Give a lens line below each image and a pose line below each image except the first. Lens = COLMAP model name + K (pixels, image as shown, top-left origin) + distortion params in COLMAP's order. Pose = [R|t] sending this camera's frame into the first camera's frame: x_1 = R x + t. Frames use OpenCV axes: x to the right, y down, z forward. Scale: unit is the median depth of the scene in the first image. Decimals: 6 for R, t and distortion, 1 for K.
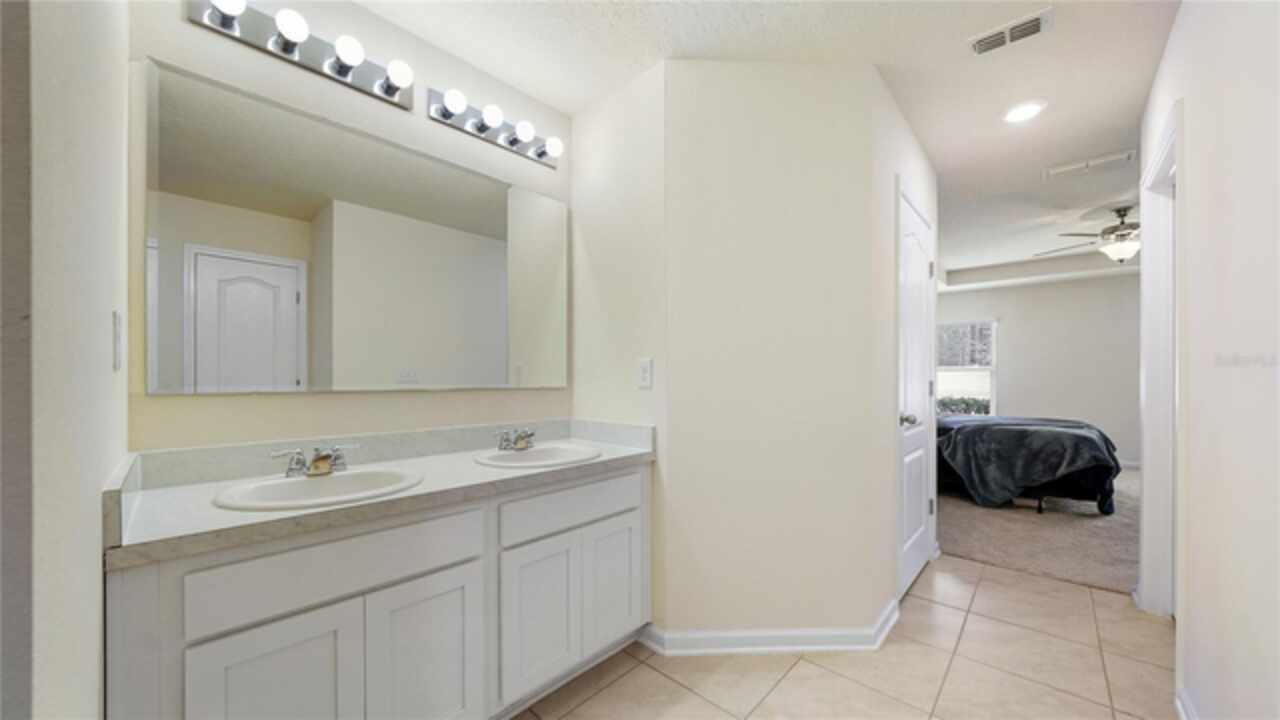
lens RADIAL K [[437.5, 0, 636.1], [0, 437.5, 378.3], [0, 0, 1]] dist [-0.000710, -0.000063]
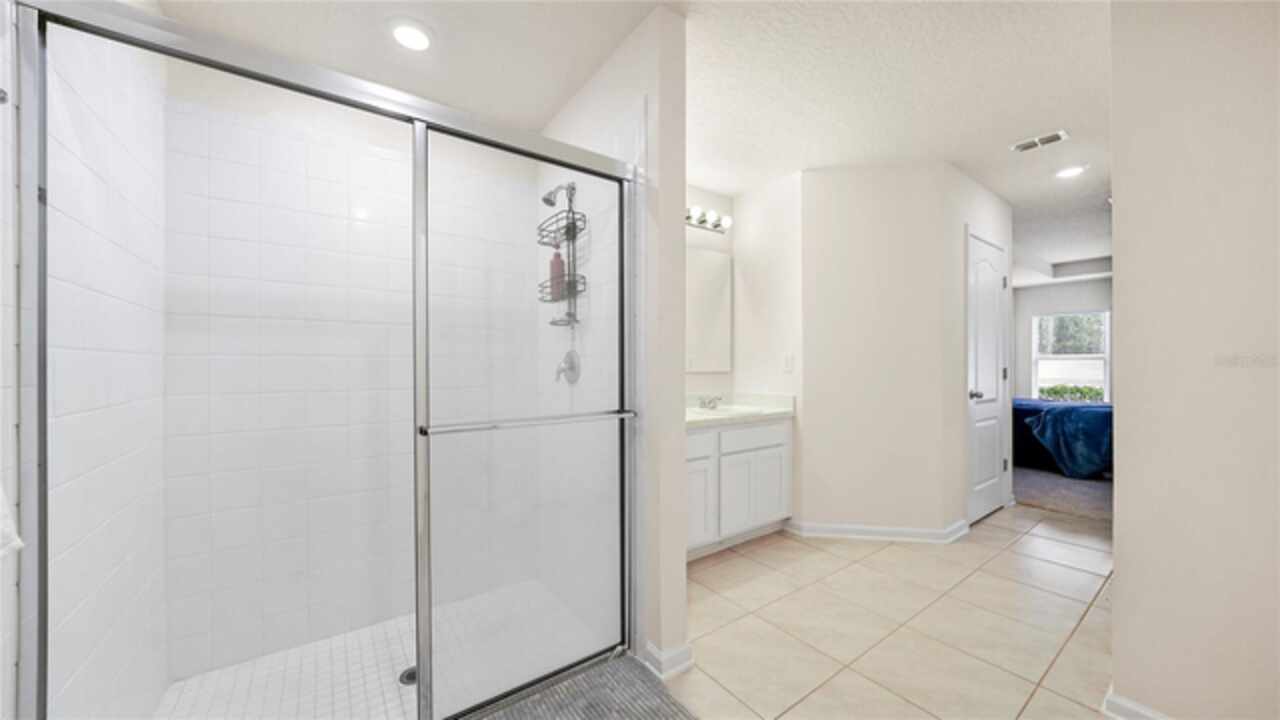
lens RADIAL K [[444.4, 0, 638.0], [0, 444.4, 367.1], [0, 0, 1]] dist [-0.001118, -0.000090]
pose [[0.982846, -0.001035, -0.184425, -0.166530], [0.000731, 0.999998, -0.001717, 0.005042], [0.184427, 0.001552, 0.982845, -0.540528]]
